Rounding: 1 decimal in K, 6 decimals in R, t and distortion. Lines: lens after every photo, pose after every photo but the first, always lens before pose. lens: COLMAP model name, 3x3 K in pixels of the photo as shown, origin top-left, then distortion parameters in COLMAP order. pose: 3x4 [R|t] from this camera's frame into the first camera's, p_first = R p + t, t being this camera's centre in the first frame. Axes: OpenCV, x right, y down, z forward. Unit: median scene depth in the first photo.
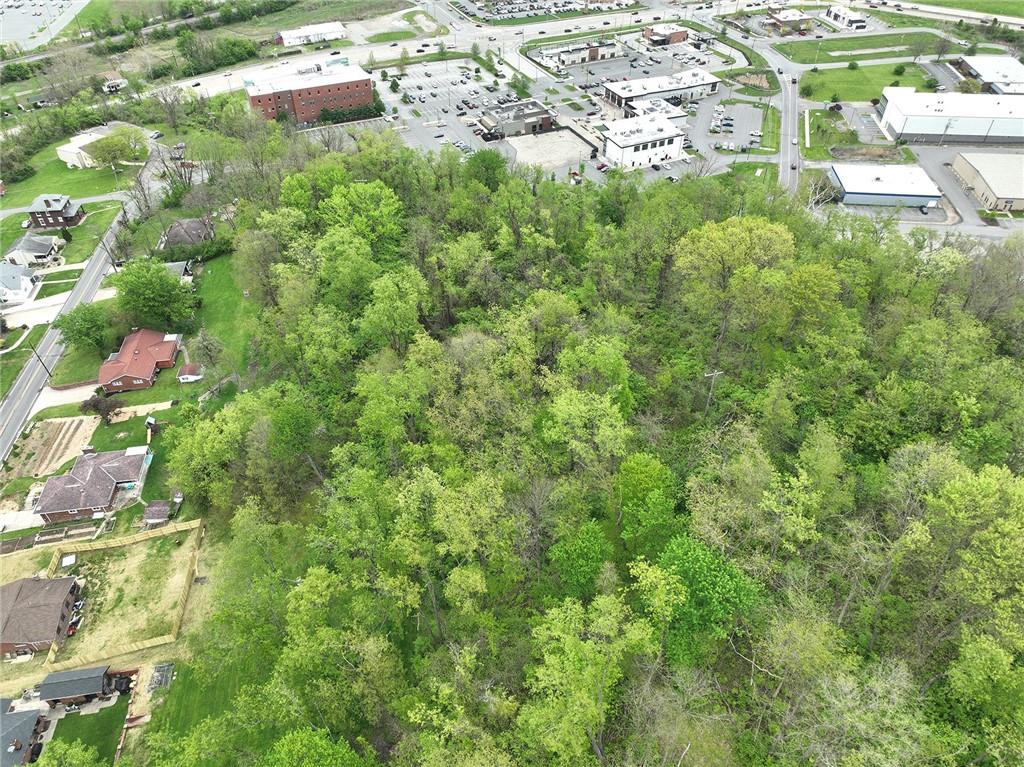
lens RADIAL K [[721.0, 0, 514.3], [0, 721.0, 382.3], [0, 0, 1]] dist [-0.006092, 0.024765]
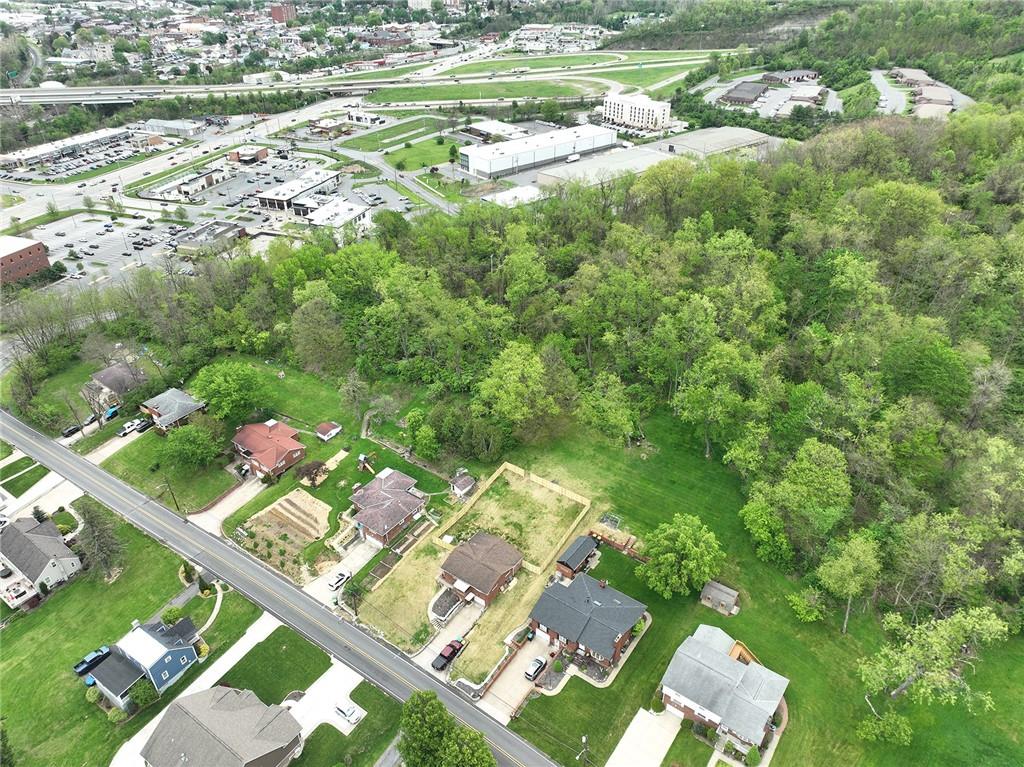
lens RADIAL K [[721.0, 0, 514.3], [0, 721.0, 382.3], [0, 0, 1]] dist [-0.006092, 0.024765]
pose [[0.704567, -0.381716, 0.598229, -0.366271], [0.471841, 0.881657, 0.006852, 0.020513], [-0.530048, 0.277442, 0.801296, -0.023190]]
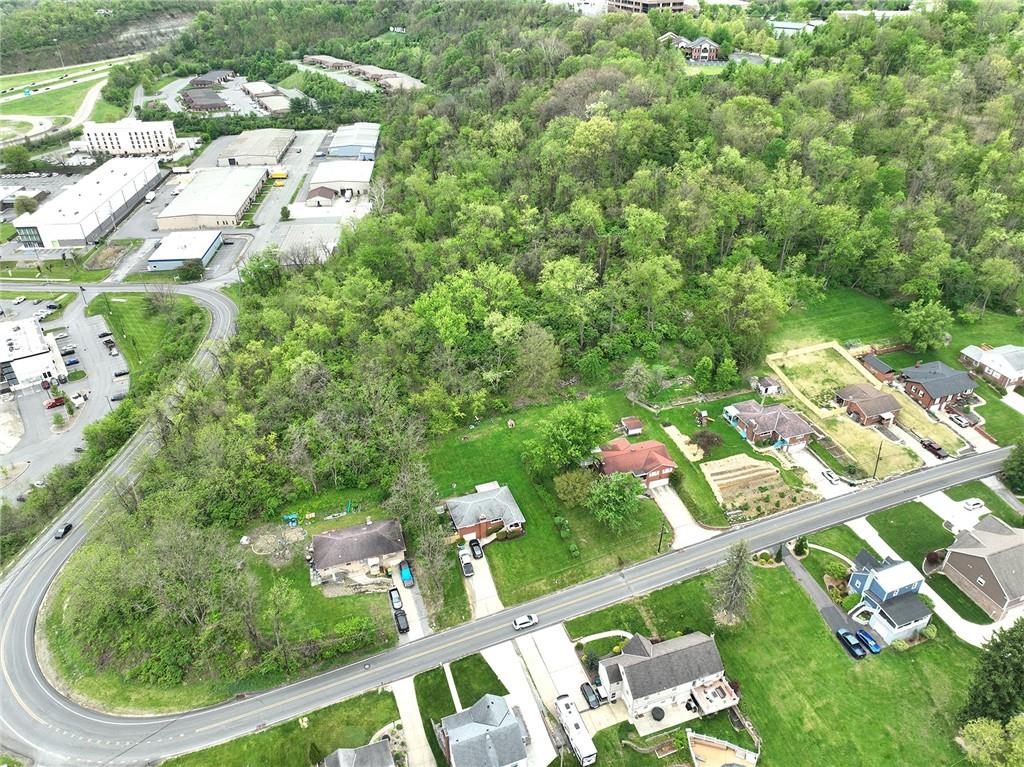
lens RADIAL K [[721.0, 0, 514.3], [0, 721.0, 382.3], [0, 0, 1]] dist [-0.006092, 0.024765]
pose [[-0.182710, -0.527307, 0.829797, -0.542490], [0.656269, 0.563038, 0.502293, -0.302899], [-0.732071, 0.636345, 0.243183, 0.341779]]
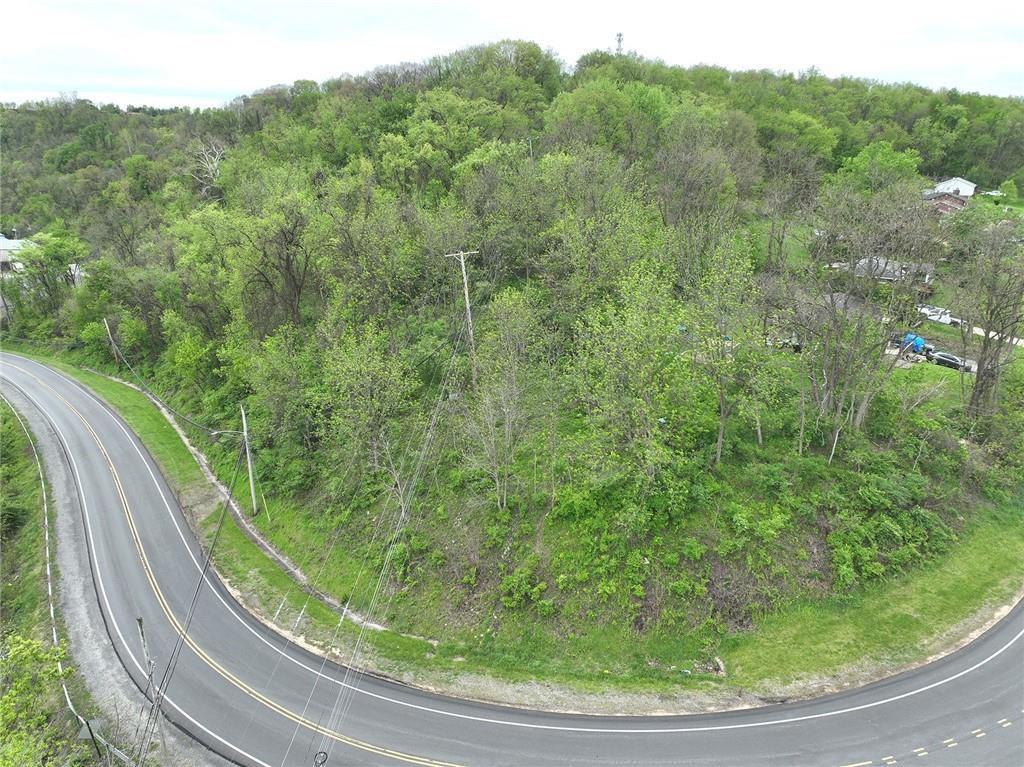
lens RADIAL K [[721.0, 0, 514.3], [0, 721.0, 382.3], [0, 0, 1]] dist [-0.006092, 0.024765]
pose [[-0.737484, -0.206328, 0.643075, -0.326912], [0.443118, 0.570752, 0.691295, -0.301963], [-0.509670, 0.794777, -0.329493, 0.693337]]
